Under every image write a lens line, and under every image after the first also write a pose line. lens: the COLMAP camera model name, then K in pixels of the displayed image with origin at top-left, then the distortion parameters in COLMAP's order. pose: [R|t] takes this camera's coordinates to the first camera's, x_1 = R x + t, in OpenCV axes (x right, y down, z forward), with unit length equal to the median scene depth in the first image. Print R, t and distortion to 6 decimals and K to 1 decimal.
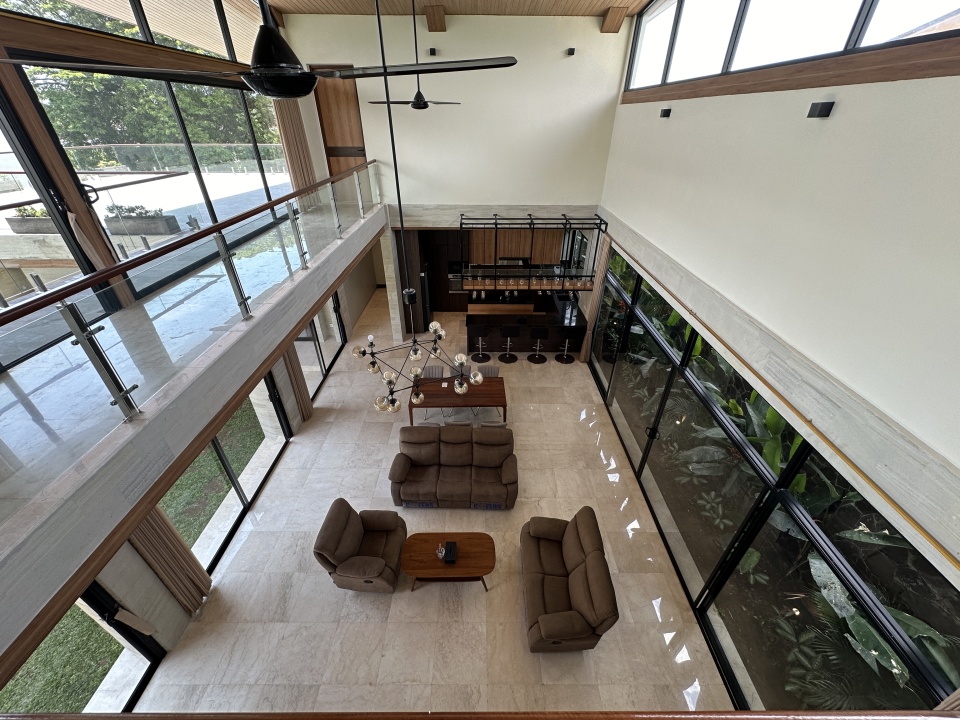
lens RADIAL K [[382.2, 0, 480.0], [0, 382.2, 360.0], [0, 0, 1]] dist [-0.000453, -0.000028]
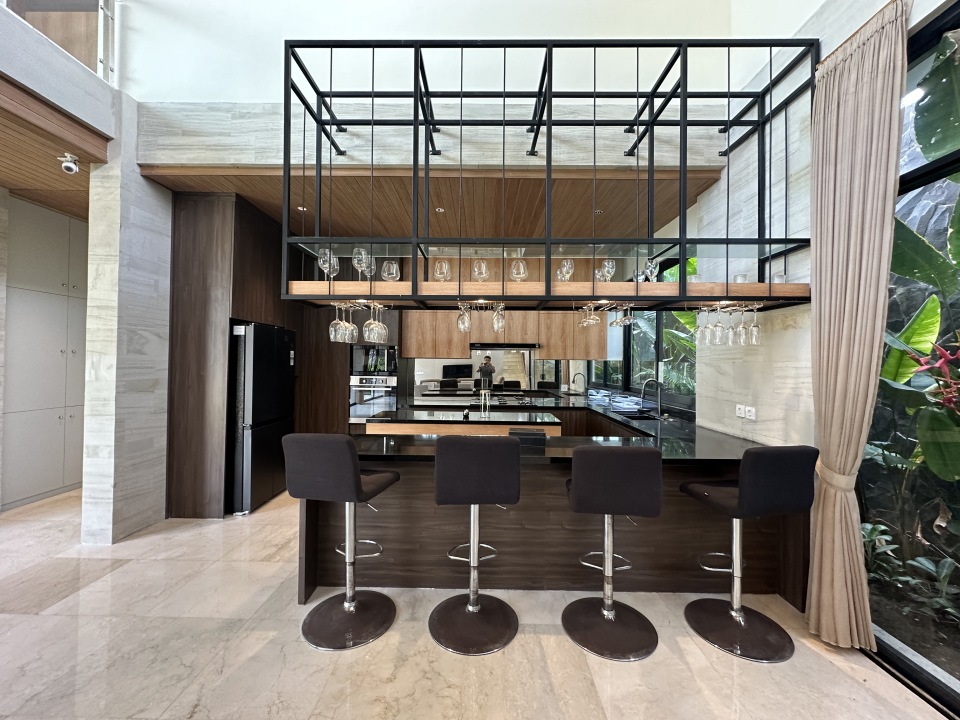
lens RADIAL K [[382.2, 0, 480.0], [0, 382.2, 360.0], [0, 0, 1]] dist [-0.000453, -0.000028]
pose [[0.999917, 0.009867, -0.008259, 0.076871], [-0.012774, 0.838258, -0.545125, -0.010910], [0.001544, 0.545185, 0.838314, 0.741294]]
